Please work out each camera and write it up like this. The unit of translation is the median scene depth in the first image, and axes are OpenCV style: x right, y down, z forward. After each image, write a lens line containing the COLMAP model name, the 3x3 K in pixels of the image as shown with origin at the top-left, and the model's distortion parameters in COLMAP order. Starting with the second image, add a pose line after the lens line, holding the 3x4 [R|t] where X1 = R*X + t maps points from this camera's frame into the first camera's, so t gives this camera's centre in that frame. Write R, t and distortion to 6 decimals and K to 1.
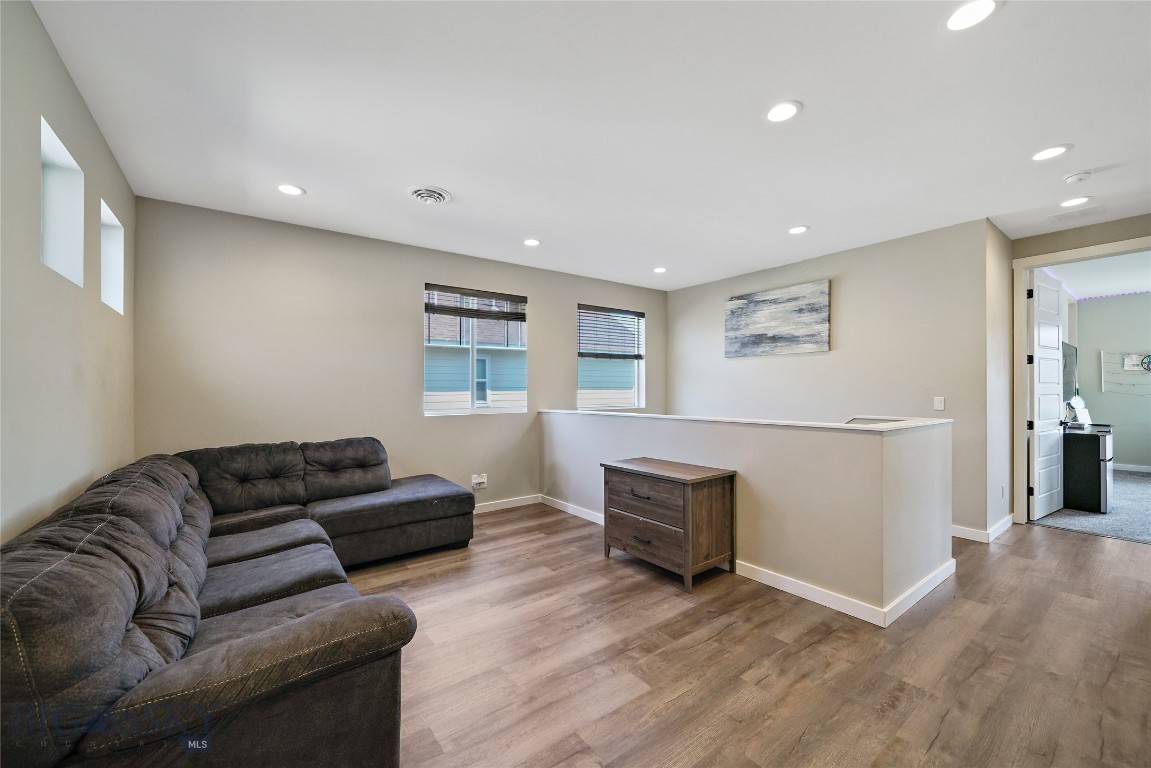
lens RADIAL K [[449.3, 0, 572.7], [0, 449.3, 387.0], [0, 0, 1]] dist [-0.001373, -0.000085]
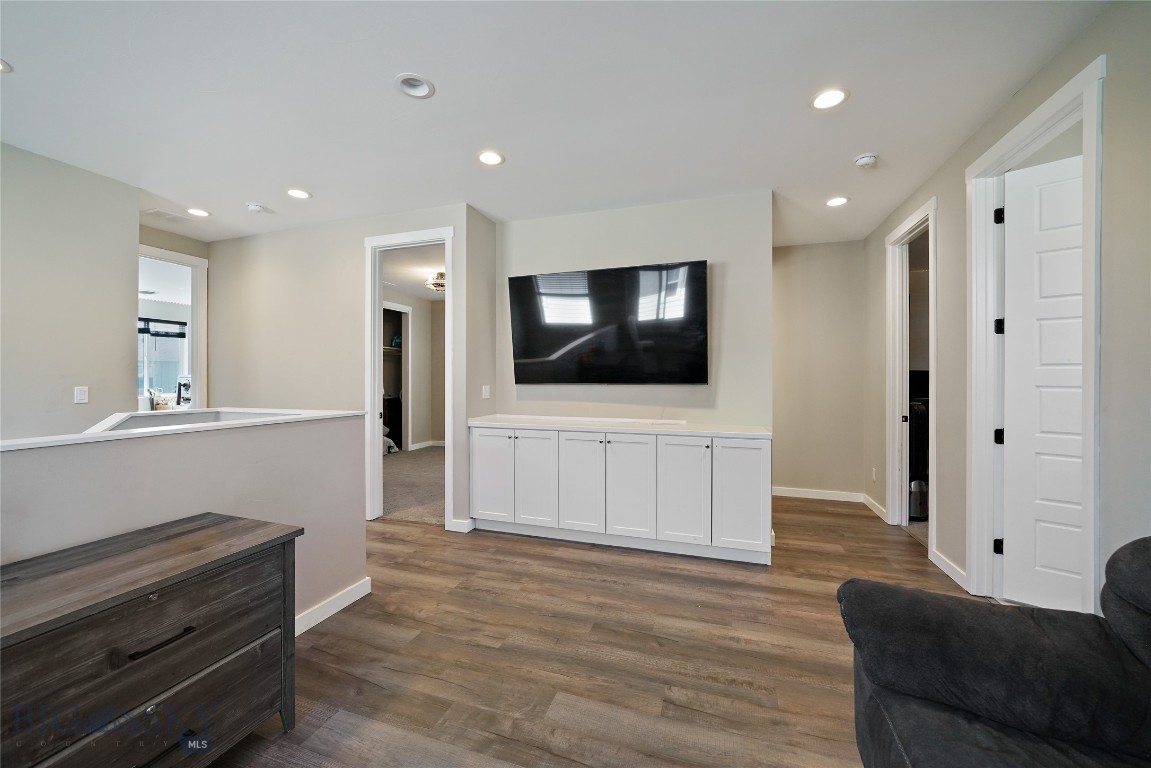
lens RADIAL K [[455.9, 0, 570.8], [0, 455.9, 381.3], [0, 0, 1]] dist [-0.017417, -0.000264]
pose [[-0.588402, 0.001364, 0.808567, -0.565105], [-0.003811, 0.999983, -0.004460, 0.025524], [-0.808559, -0.005706, -0.588387, 1.441628]]
